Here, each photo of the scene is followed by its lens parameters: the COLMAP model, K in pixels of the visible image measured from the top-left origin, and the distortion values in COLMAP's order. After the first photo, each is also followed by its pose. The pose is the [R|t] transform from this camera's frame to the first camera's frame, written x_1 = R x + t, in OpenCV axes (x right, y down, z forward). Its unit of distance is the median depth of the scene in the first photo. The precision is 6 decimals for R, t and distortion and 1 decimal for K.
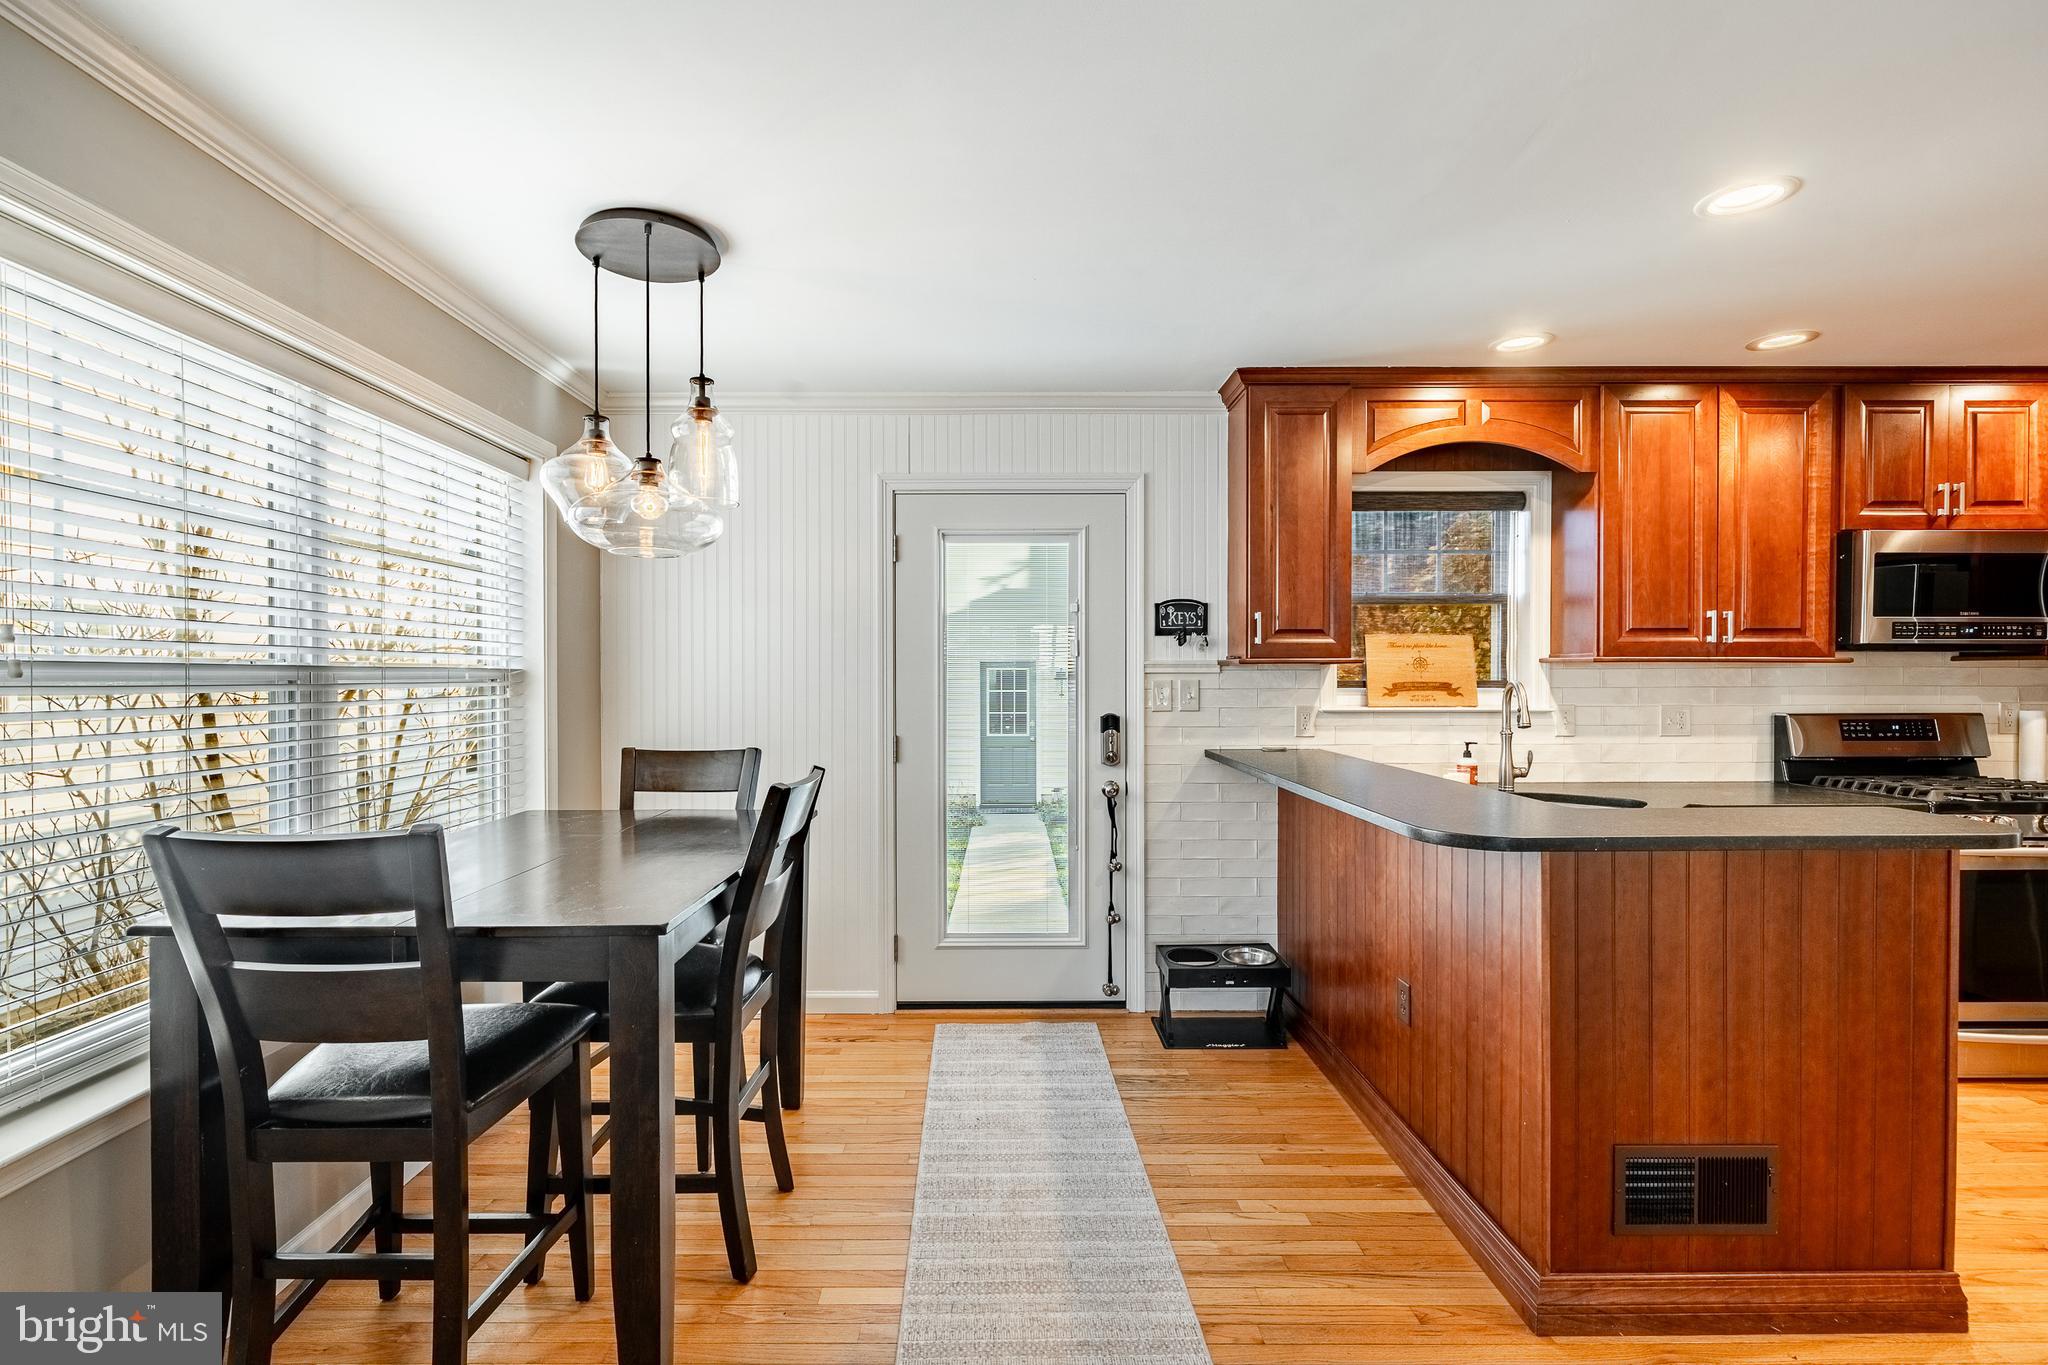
lens RADIAL K [[930.3, 0, 1020.5], [0, 930.3, 688.7], [0, 0, 1]] dist [0.009458, -0.000536]
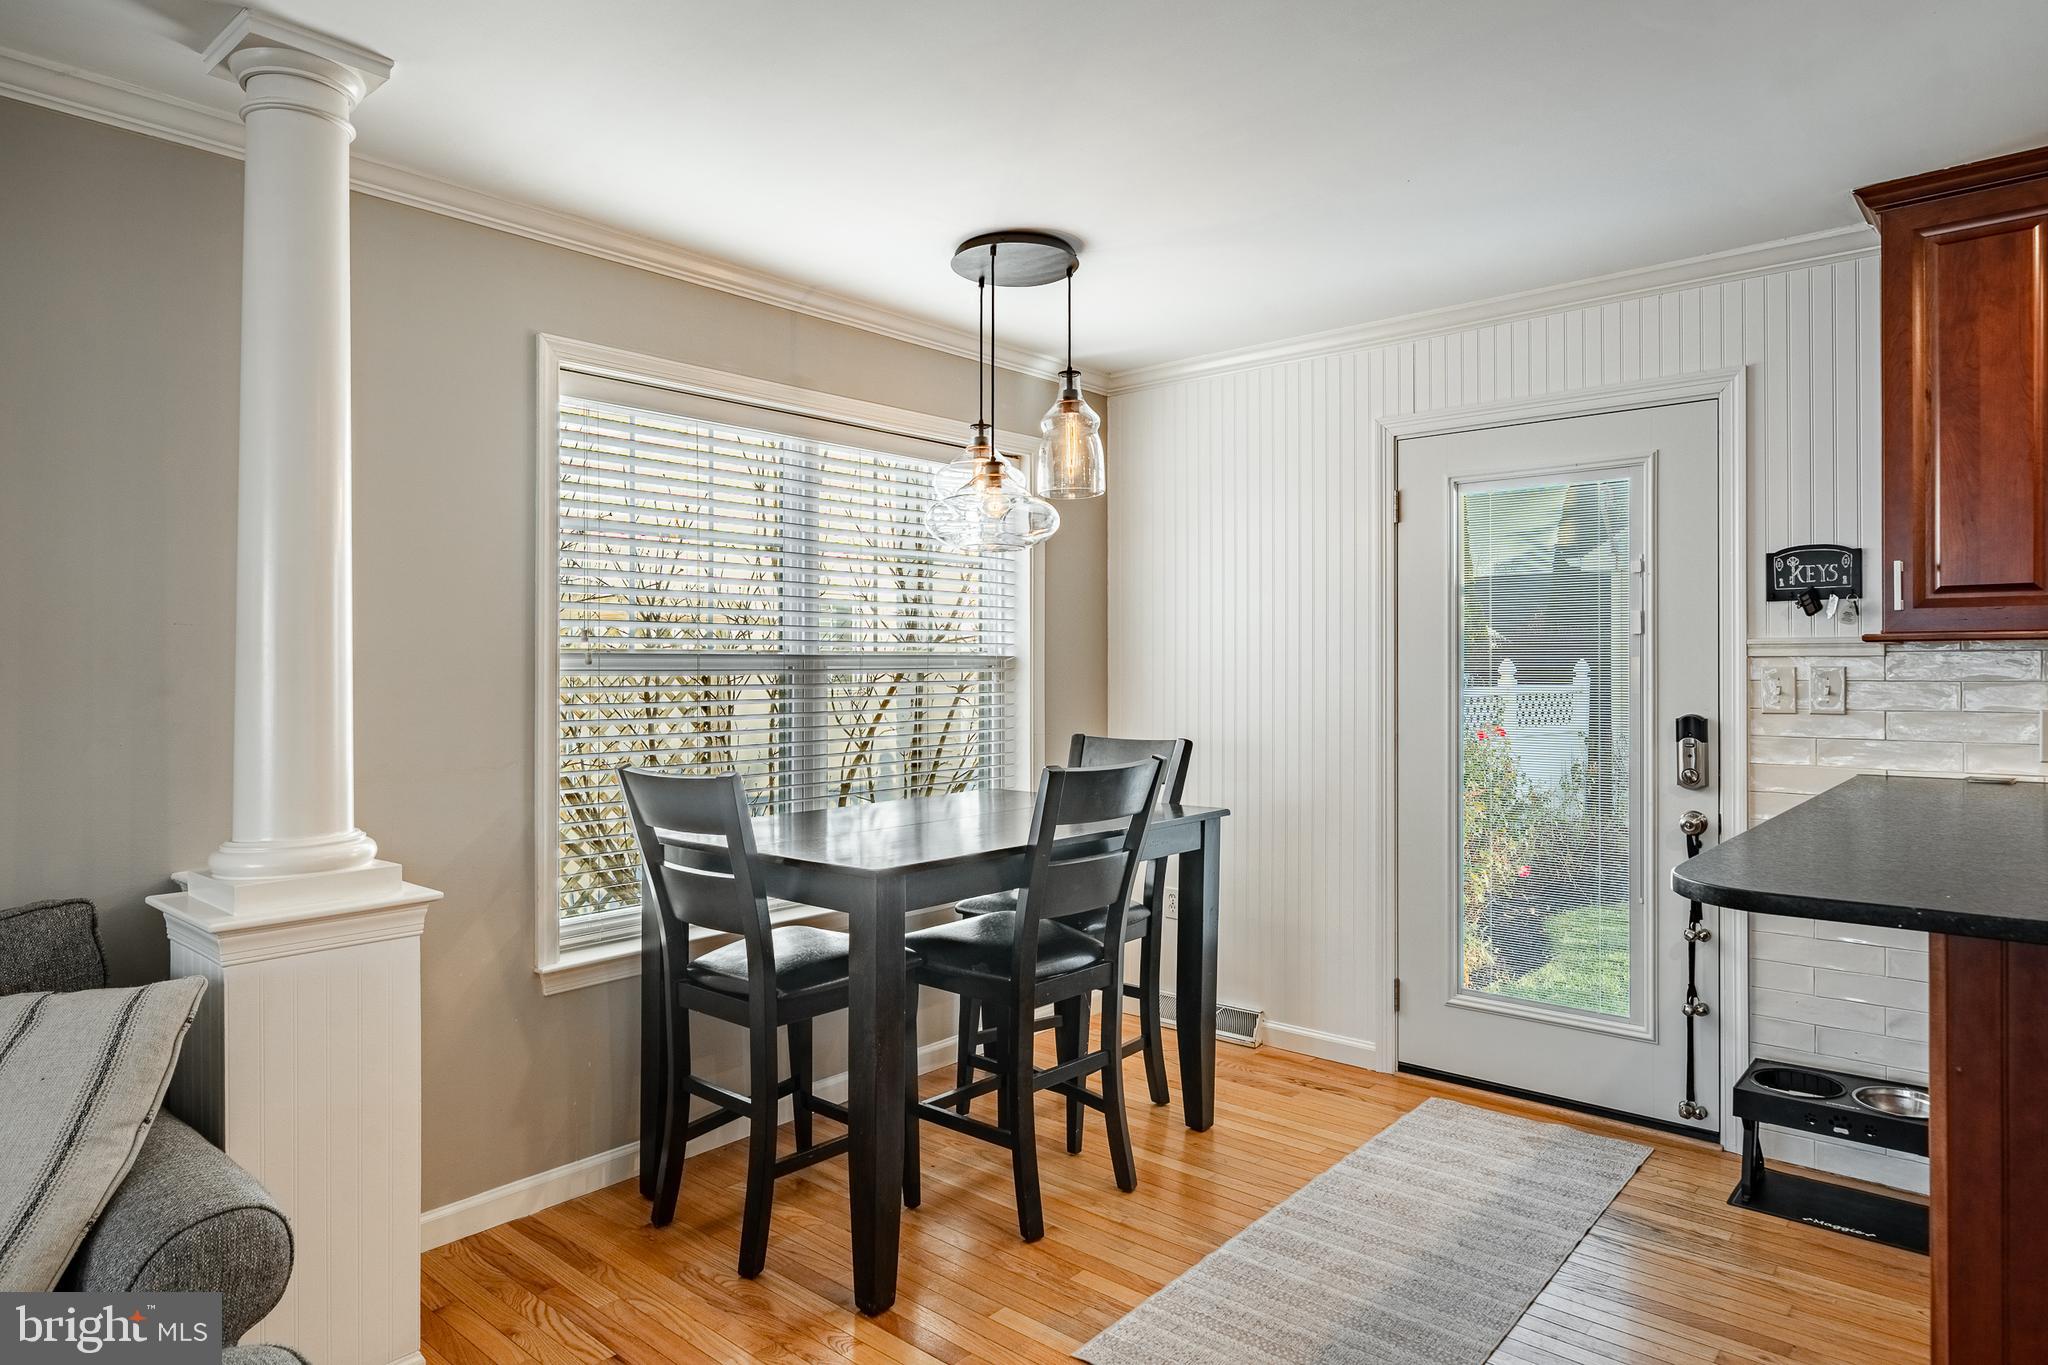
lens RADIAL K [[1201.8, 0, 1022.5], [0, 1201.8, 664.7], [0, 0, 1]] dist [0.006963, 0.003411]
pose [[0.755962, -0.001177, -0.654615, 0.376383], [-0.006763, 0.999931, -0.009609, 0.001176], [0.654581, 0.011691, 0.755902, -0.020206]]
